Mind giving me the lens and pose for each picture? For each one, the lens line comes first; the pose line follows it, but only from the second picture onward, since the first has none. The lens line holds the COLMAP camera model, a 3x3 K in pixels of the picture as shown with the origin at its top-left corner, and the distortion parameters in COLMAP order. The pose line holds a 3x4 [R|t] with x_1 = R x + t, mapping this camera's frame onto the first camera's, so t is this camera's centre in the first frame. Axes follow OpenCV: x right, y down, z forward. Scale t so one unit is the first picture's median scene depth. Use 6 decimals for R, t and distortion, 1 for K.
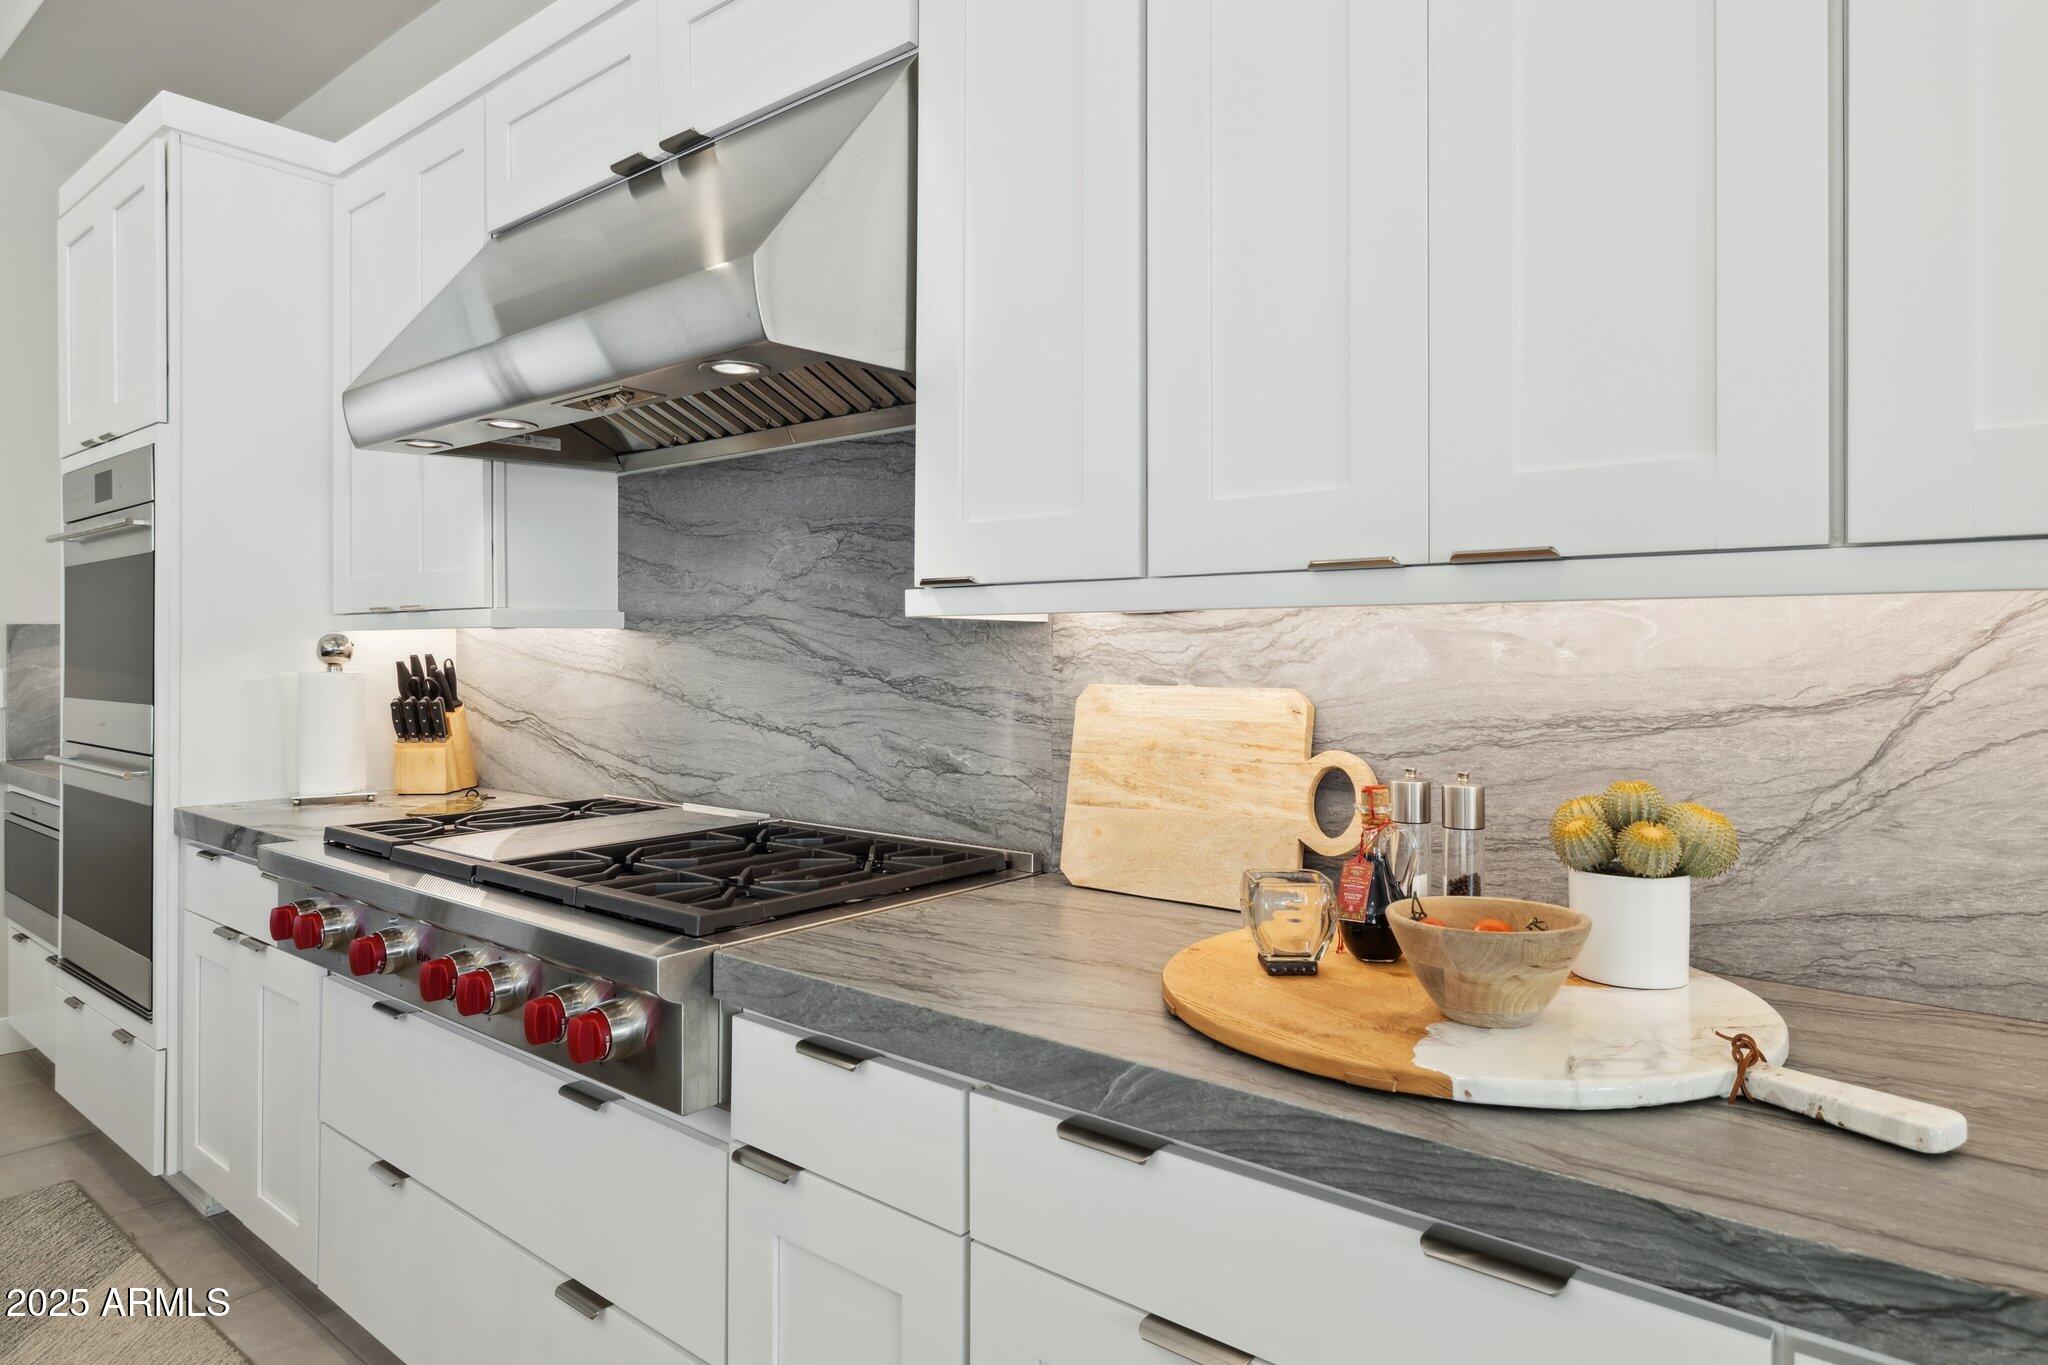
lens RADIAL K [[1183.2, 0, 1024.0], [0, 1183.2, 682.5], [0, 0, 1]] dist [-0.000266, -0.000025]
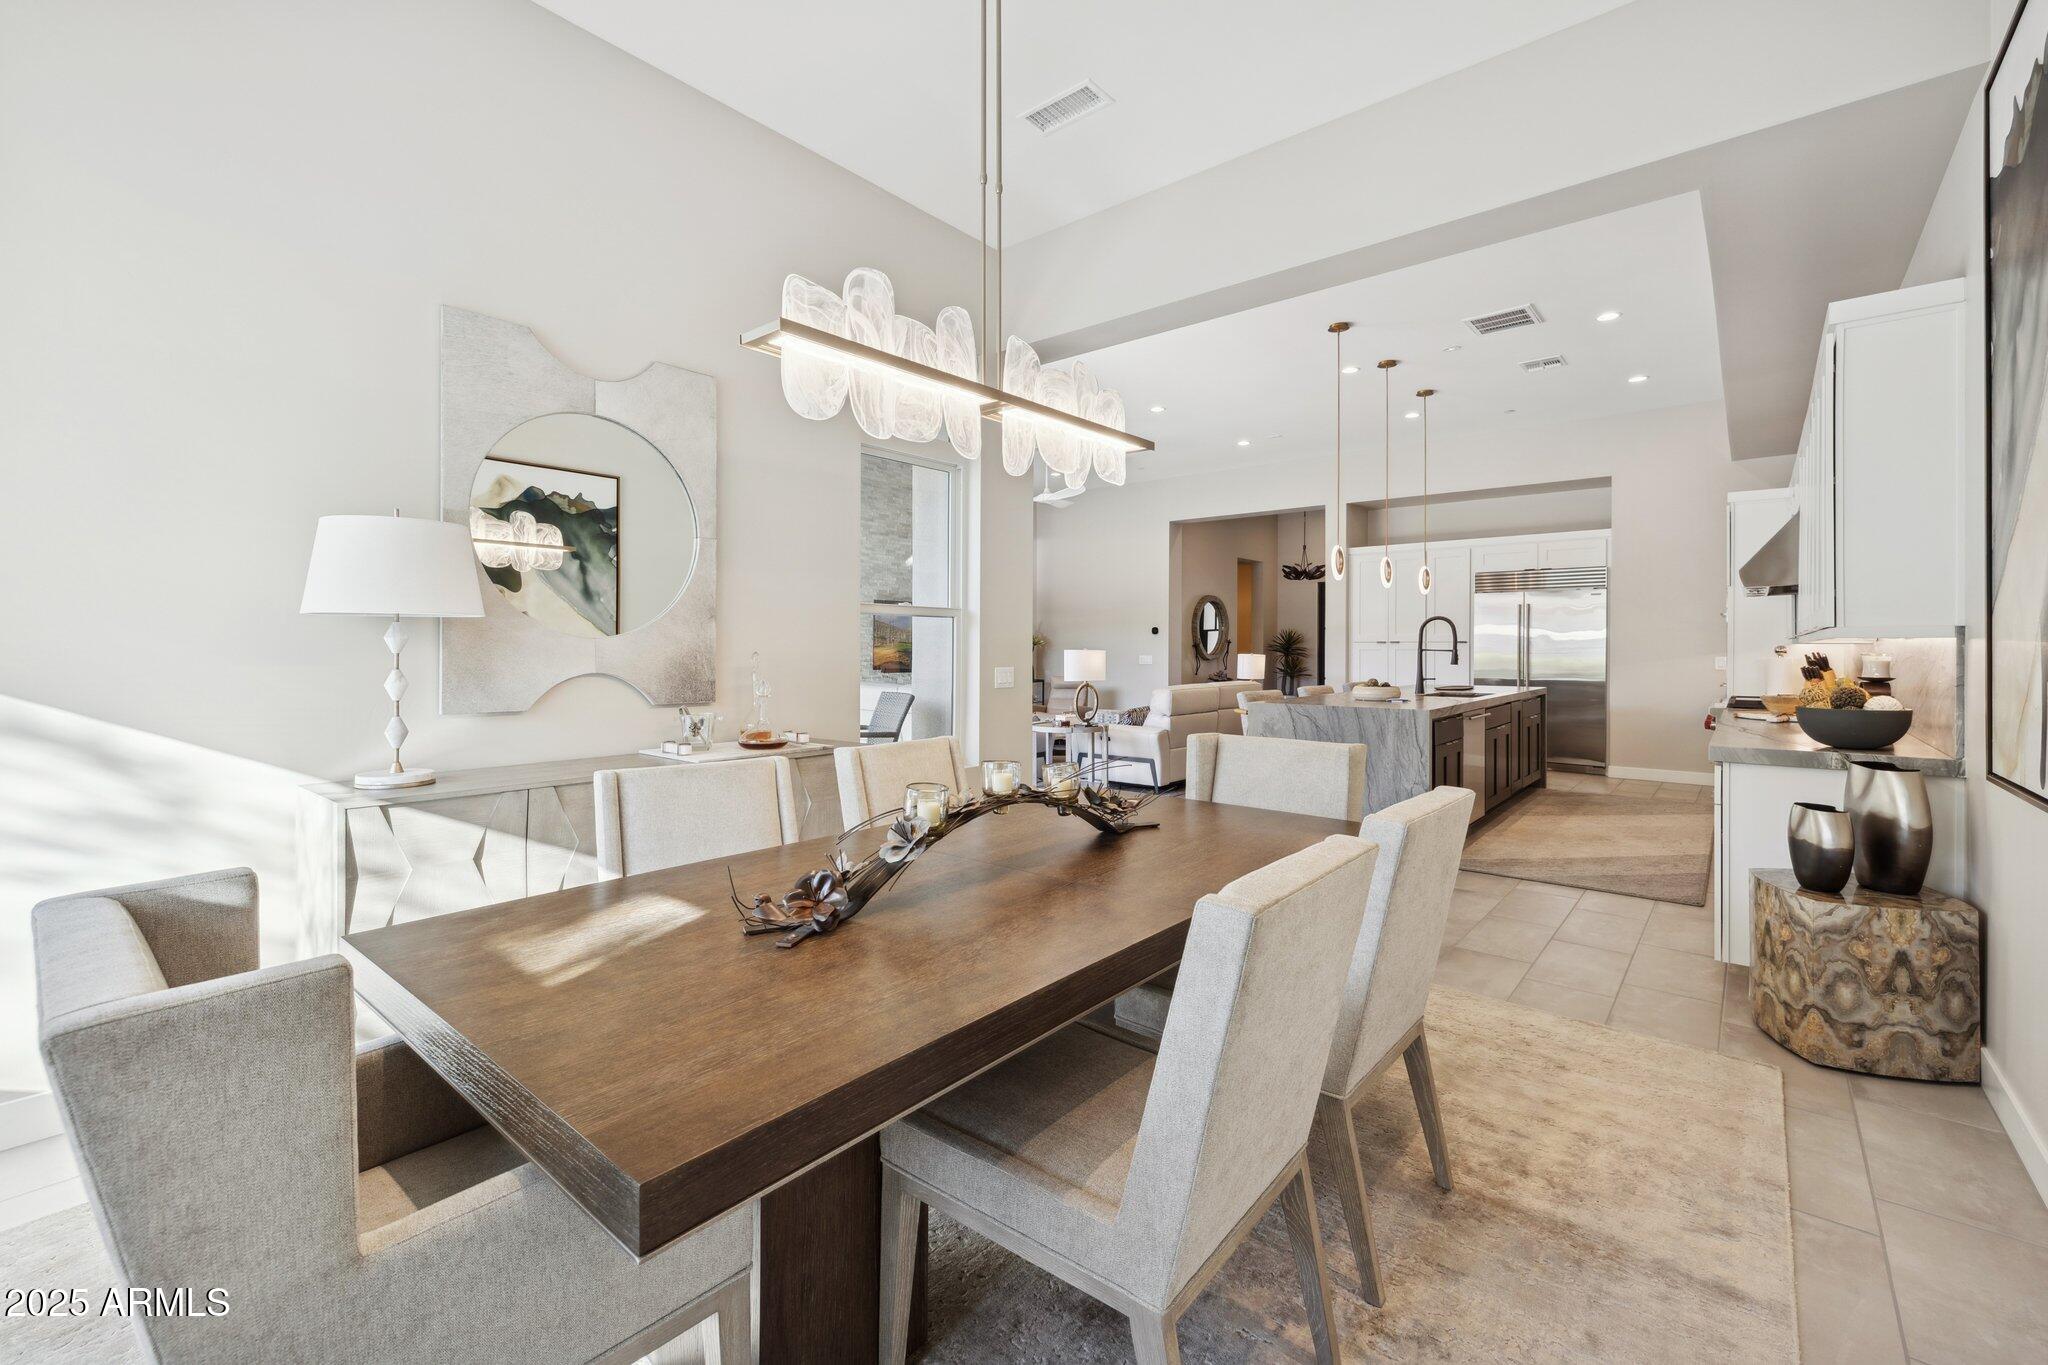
lens RADIAL K [[872.4, 0, 1028.4], [0, 872.4, 648.4], [0, 0, 1]] dist [0.013570, -0.000037]
pose [[-0.008958, 0.001044, -0.999959, 1.761094], [-0.031205, 0.999512, 0.001323, 0.025910], [0.999473, 0.031216, -0.008921, -0.983318]]
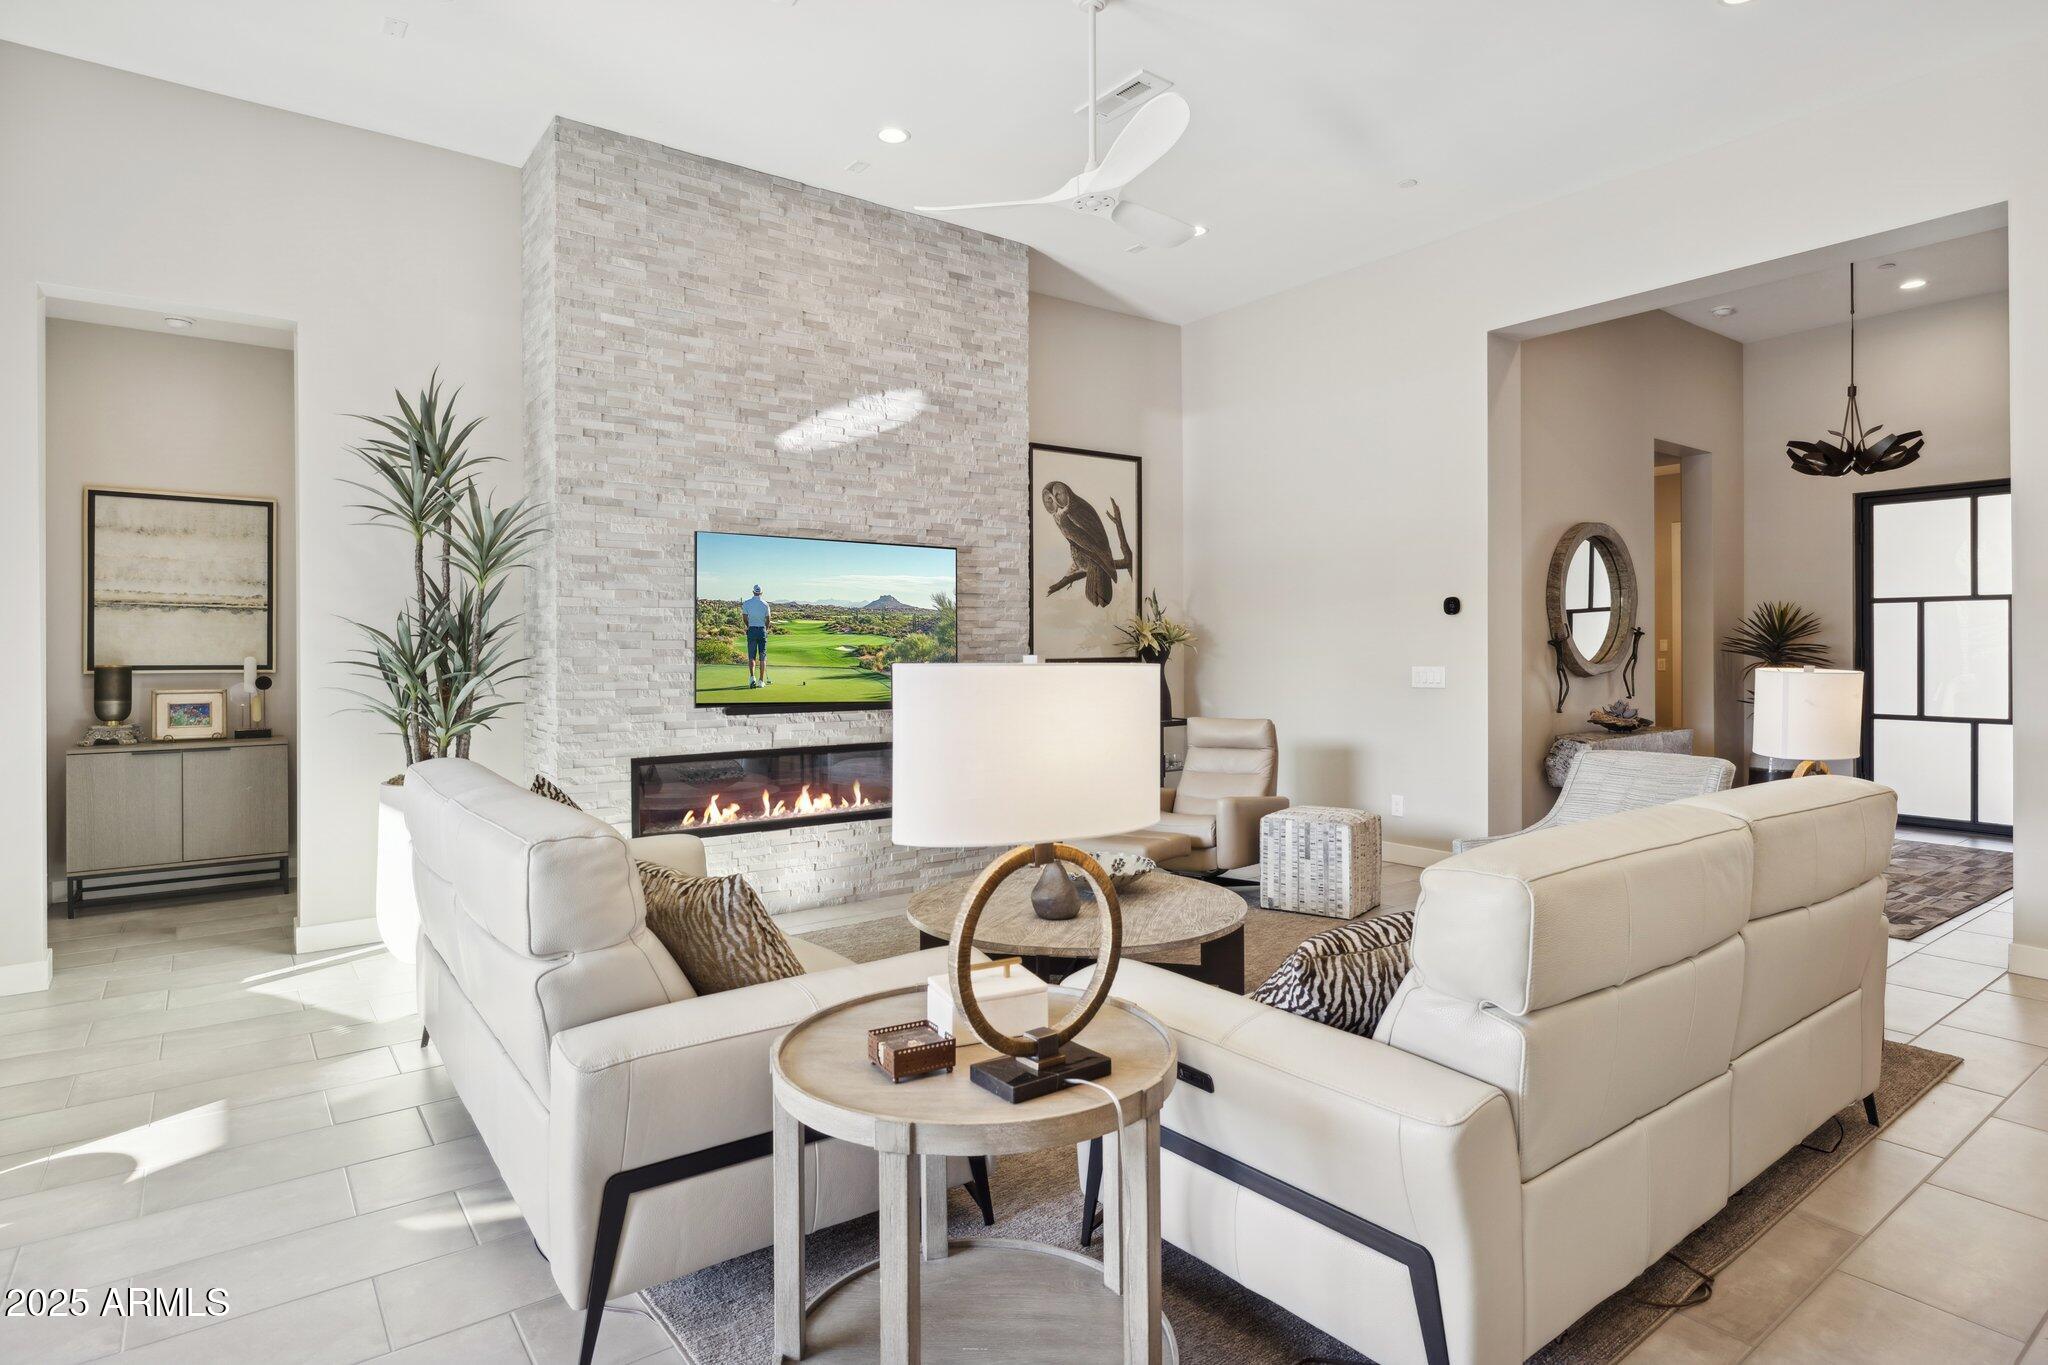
lens RADIAL K [[1078.9, 0, 1023.2], [0, 1078.9, 649.7], [0, 0, 1]] dist [-0.003305, -0.000073]
pose [[-0.246310, 0.000971, -0.969191, -0.213190], [-0.024744, 0.999667, 0.007290, 0.019217], [0.968875, 0.025777, -0.246204, -0.702143]]
